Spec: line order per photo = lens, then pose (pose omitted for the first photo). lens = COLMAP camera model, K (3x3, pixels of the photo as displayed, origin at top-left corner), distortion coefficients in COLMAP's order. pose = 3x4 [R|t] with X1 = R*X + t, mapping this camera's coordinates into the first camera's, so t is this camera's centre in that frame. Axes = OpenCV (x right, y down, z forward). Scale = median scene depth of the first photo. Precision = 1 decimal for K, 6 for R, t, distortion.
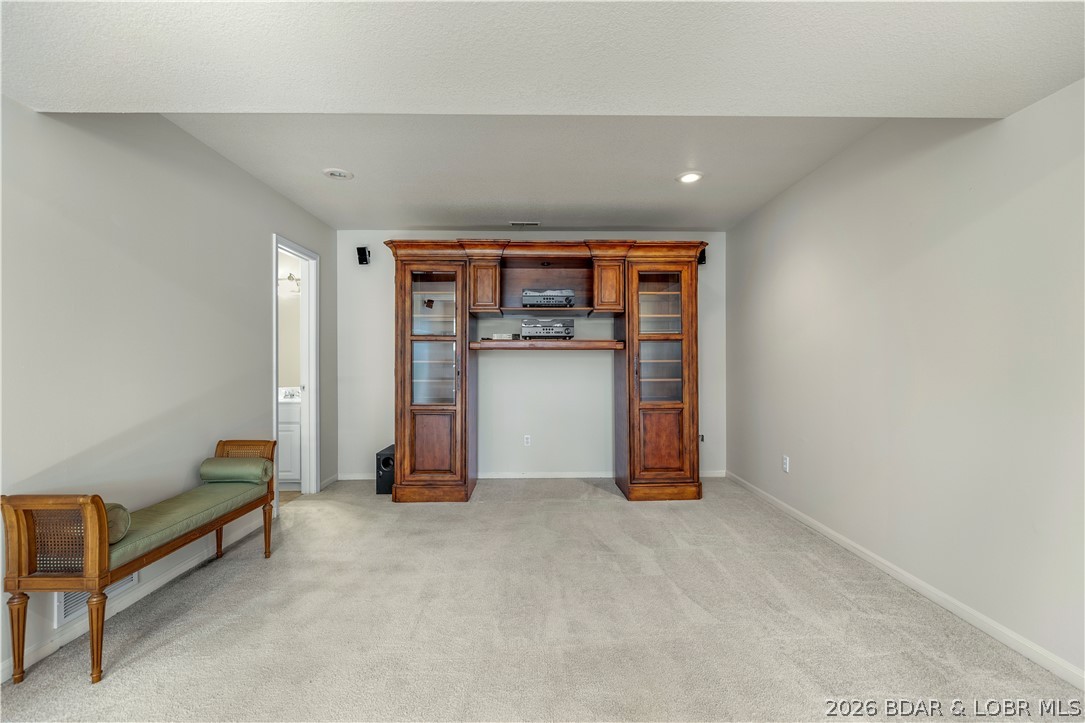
lens RADIAL K [[489.9, 0, 542.5], [0, 489.9, 361.5], [0, 0, 1]] dist [0.001745, 0.000345]
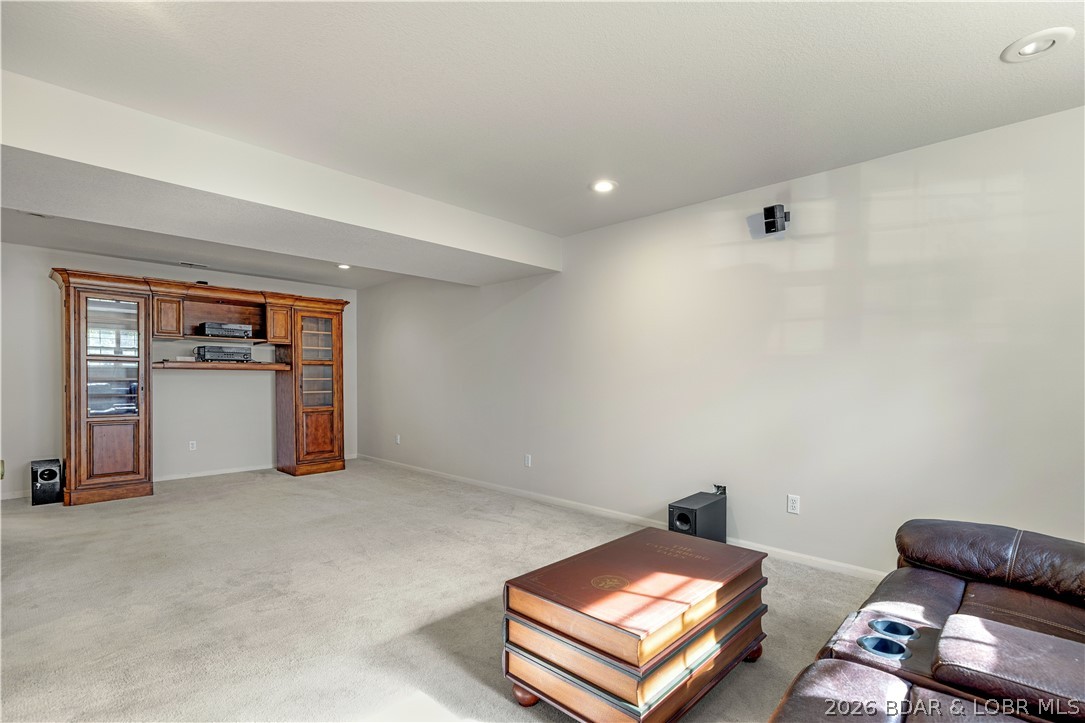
lens RADIAL K [[505.3, 0, 547.6], [0, 505.3, 386.4], [0, 0, 1]] dist [0.015530, -0.000044]
pose [[0.712753, -0.007974, 0.701370, -0.337097], [-0.002645, 0.999898, 0.014055, -0.001641], [-0.701410, -0.011873, 0.712659, -0.569805]]
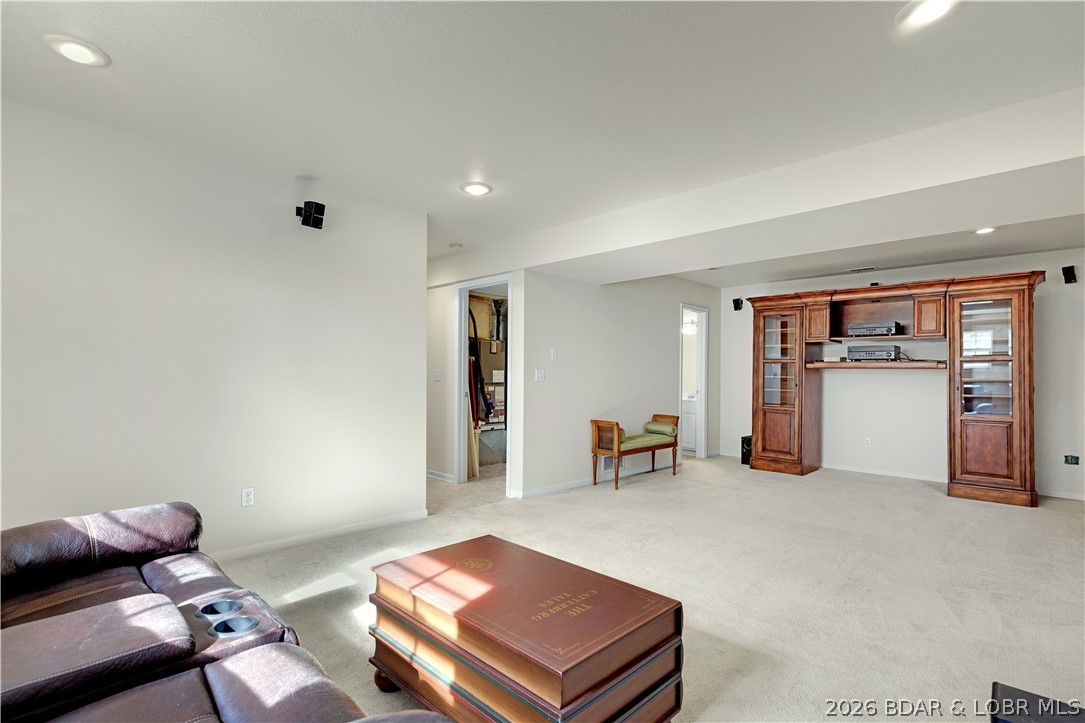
lens RADIAL K [[508.2, 0, 537.1], [0, 508.2, 368.2], [0, 0, 1]] dist [-0.002140, -0.000761]
pose [[0.698989, 0.003038, -0.715126, 0.358893], [-0.014368, 0.999849, -0.009797, -0.000449], [0.714988, 0.017123, 0.698927, -0.579974]]
